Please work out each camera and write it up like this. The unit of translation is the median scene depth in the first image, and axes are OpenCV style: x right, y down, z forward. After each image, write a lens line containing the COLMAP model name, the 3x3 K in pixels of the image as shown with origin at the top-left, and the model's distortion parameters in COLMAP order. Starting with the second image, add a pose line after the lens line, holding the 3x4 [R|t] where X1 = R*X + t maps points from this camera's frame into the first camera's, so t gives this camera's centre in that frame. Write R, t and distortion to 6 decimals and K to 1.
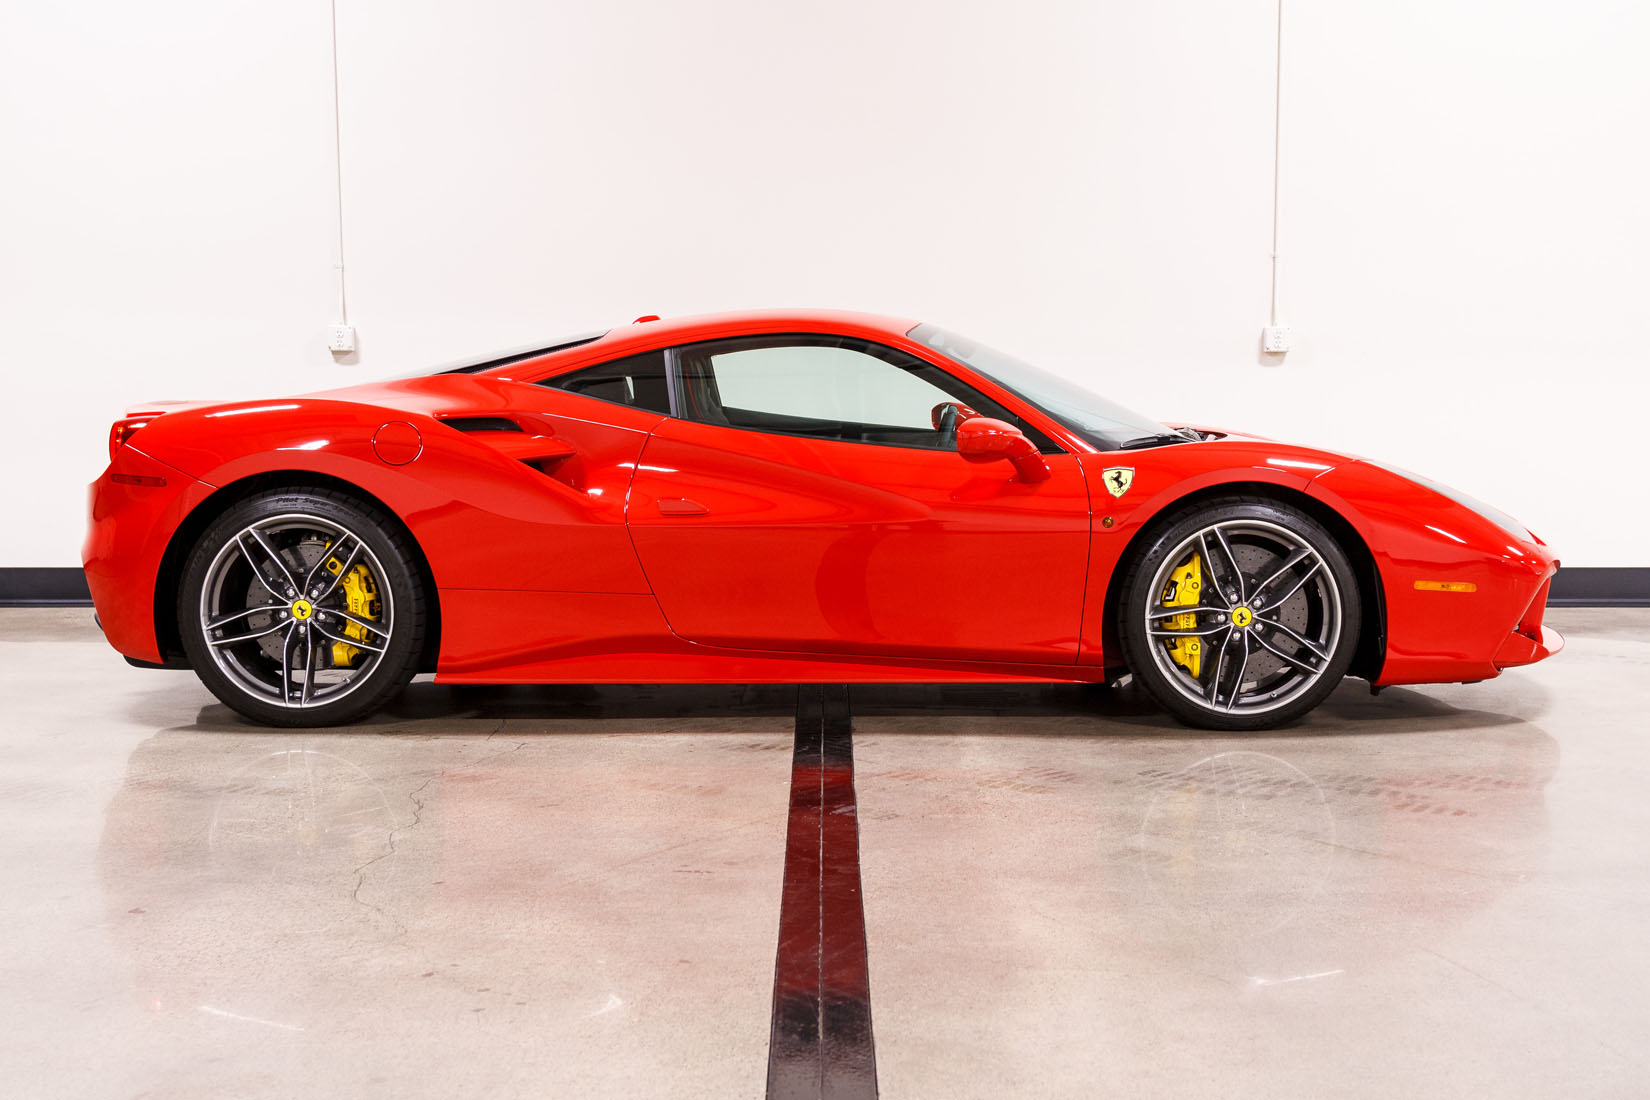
lens RADIAL K [[1937.2, 0, 825.0], [0, 1937.2, 550.0], [0, 0, 1]] dist [-0.022491, -0.012543]
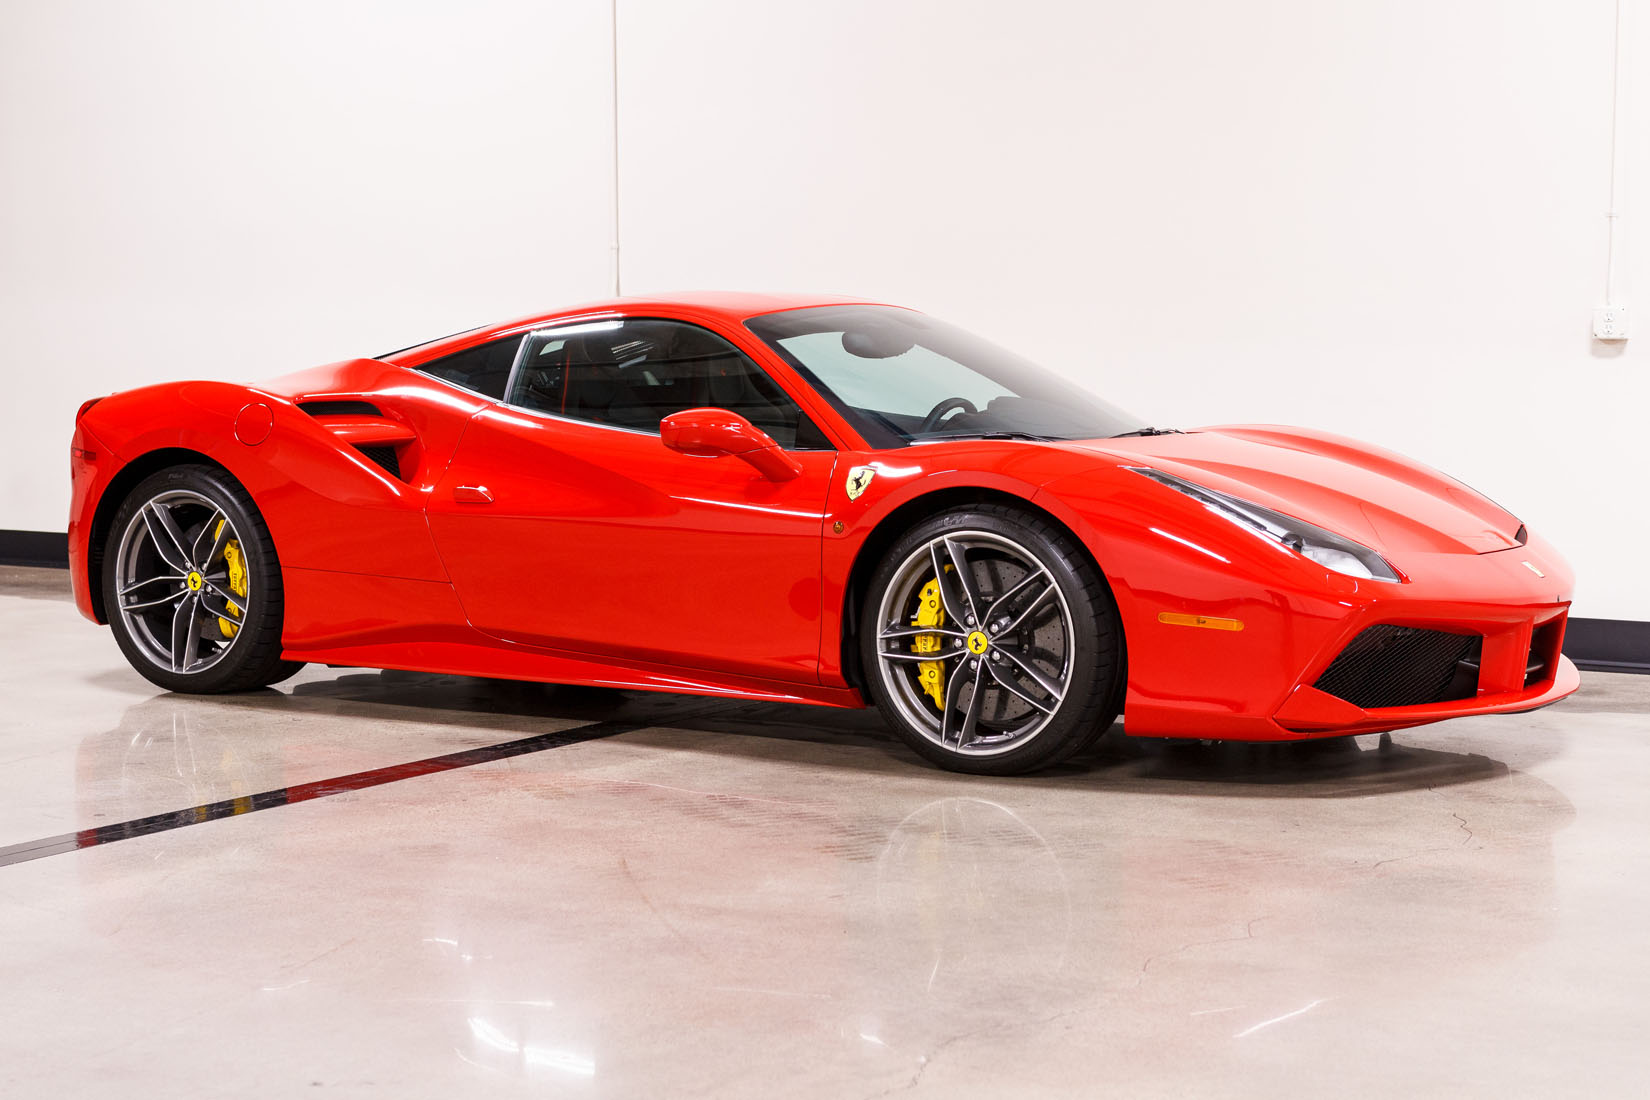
lens RADIAL K [[2550.9, 0, 825.0], [0, 2550.9, 550.0], [0, 0, 1]] dist [-0.009774, -0.024282]
pose [[0.855253, 0.043370, -0.516392, 0.744033], [-0.053790, 0.998539, -0.005223, 0.002637], [0.515411, 0.032243, 0.856336, -0.014743]]
